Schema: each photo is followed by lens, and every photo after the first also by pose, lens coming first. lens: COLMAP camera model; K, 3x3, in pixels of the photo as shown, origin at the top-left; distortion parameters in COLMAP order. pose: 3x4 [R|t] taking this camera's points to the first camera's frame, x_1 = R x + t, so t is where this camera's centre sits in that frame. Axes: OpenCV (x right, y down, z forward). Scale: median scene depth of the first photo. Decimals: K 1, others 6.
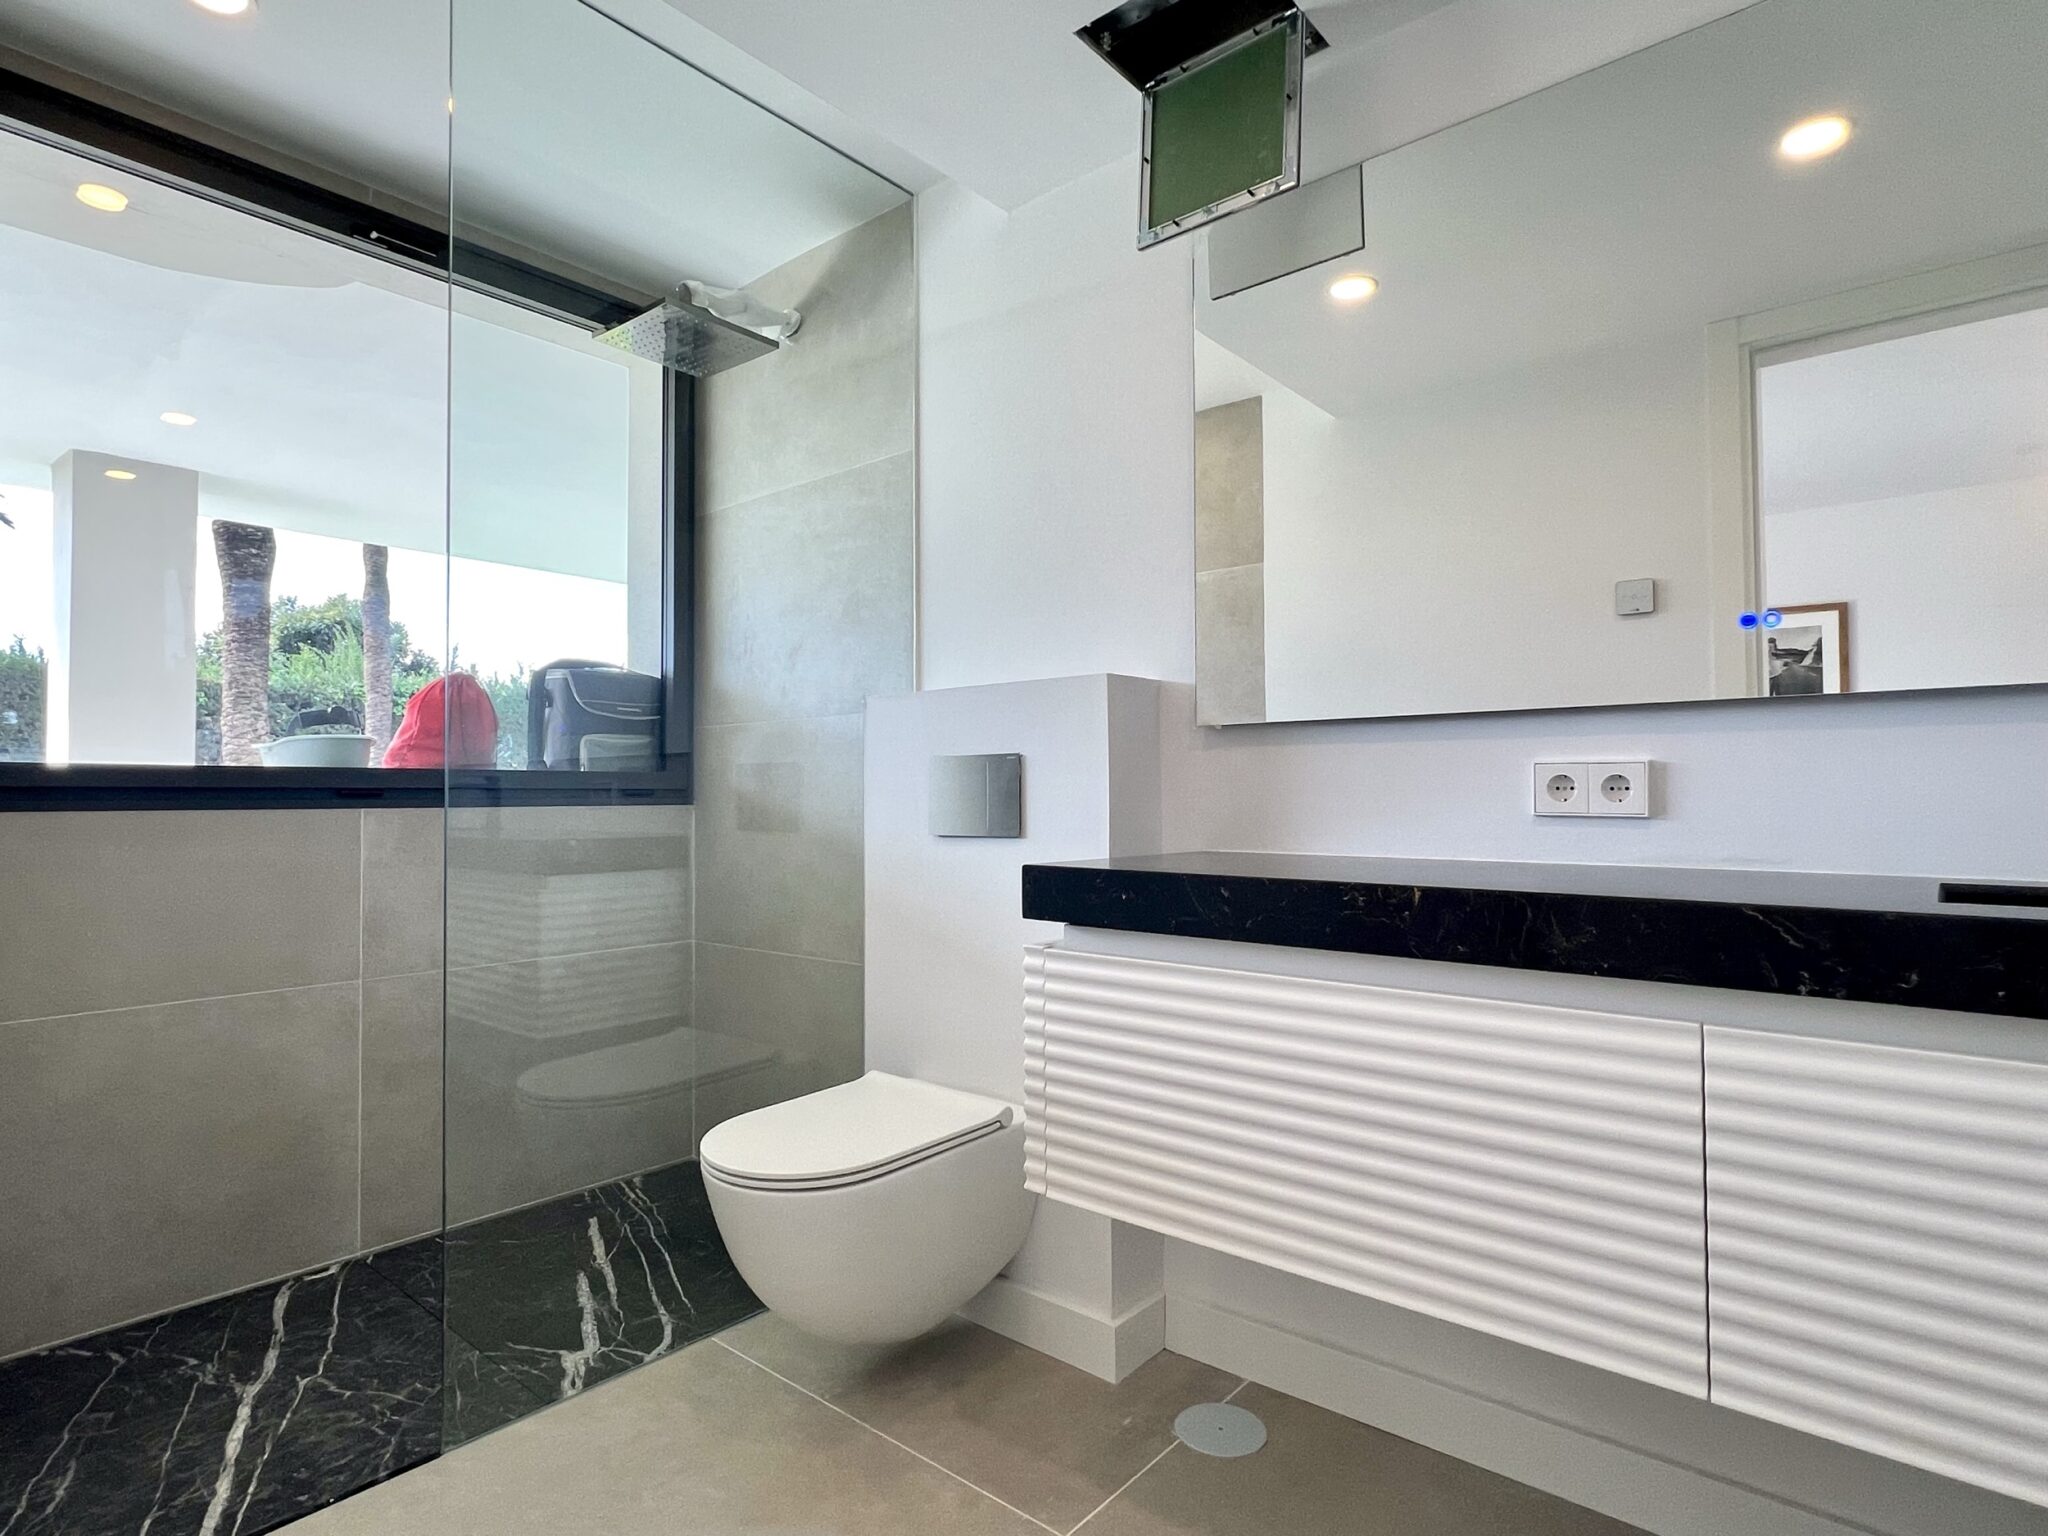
lens RADIAL K [[1075.5, 0, 1024.0], [0, 1075.5, 768.0], [0, 0, 1]] dist [-0.003541, -0.000677]
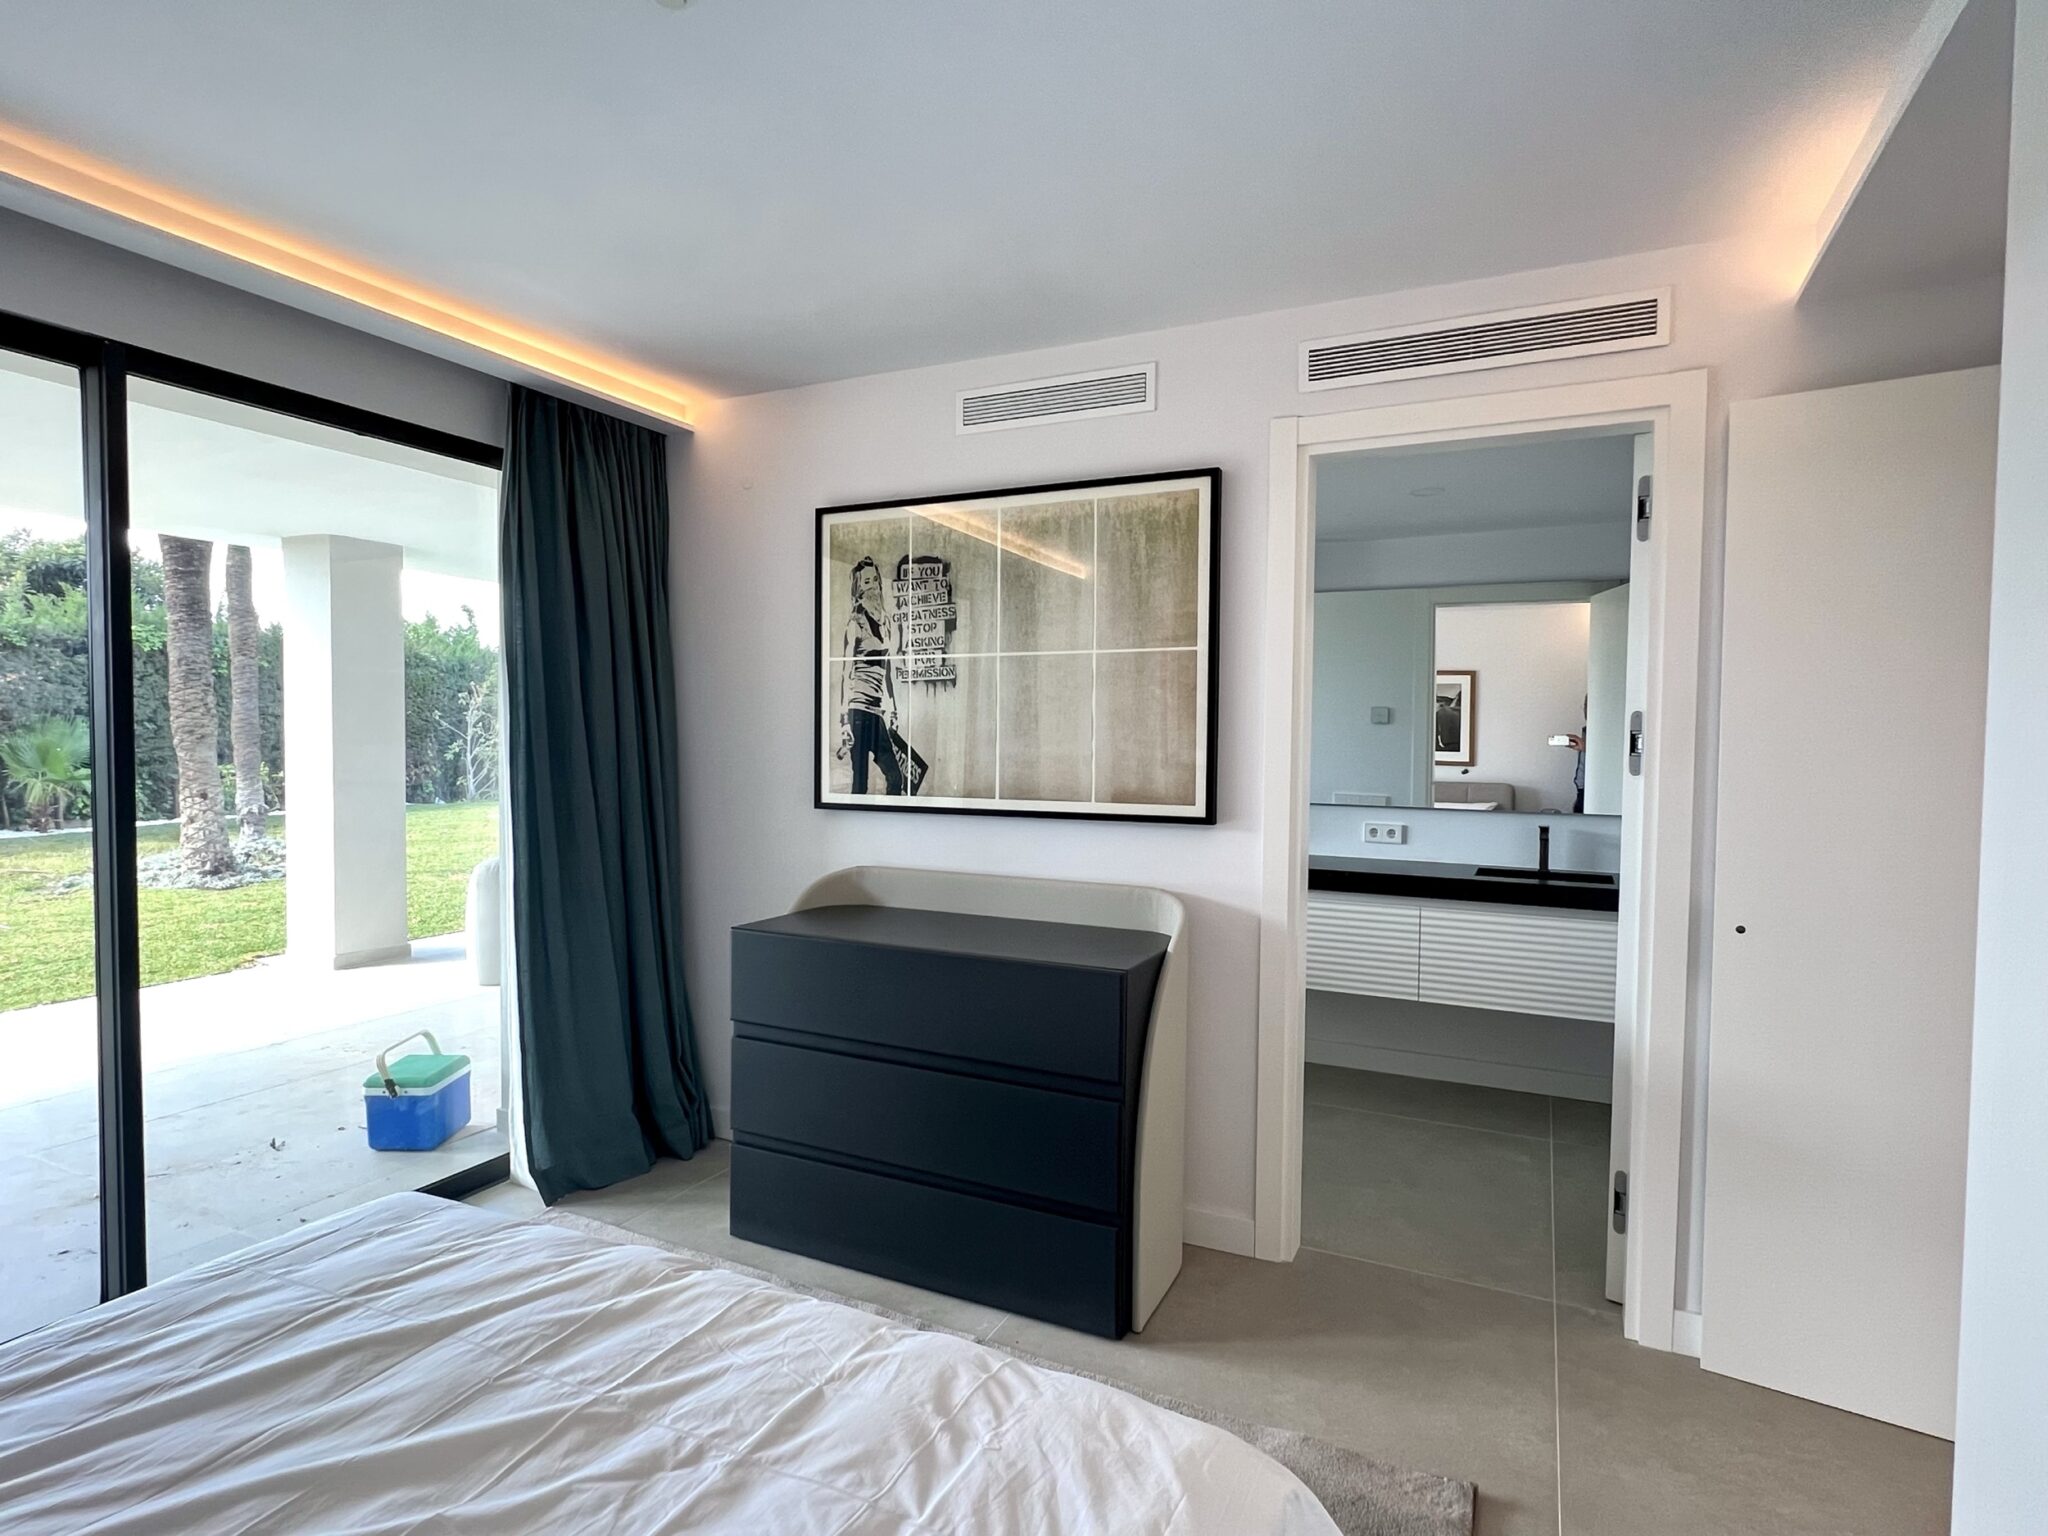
lens RADIAL K [[1075.5, 0, 1024.0], [0, 1075.5, 768.0], [0, 0, 1]] dist [-0.003541, -0.000677]
pose [[0.968213, 0.007489, 0.250013, -0.307552], [-0.021812, 0.998272, 0.054570, -0.079203], [-0.249172, -0.058288, 0.966703, -0.420341]]
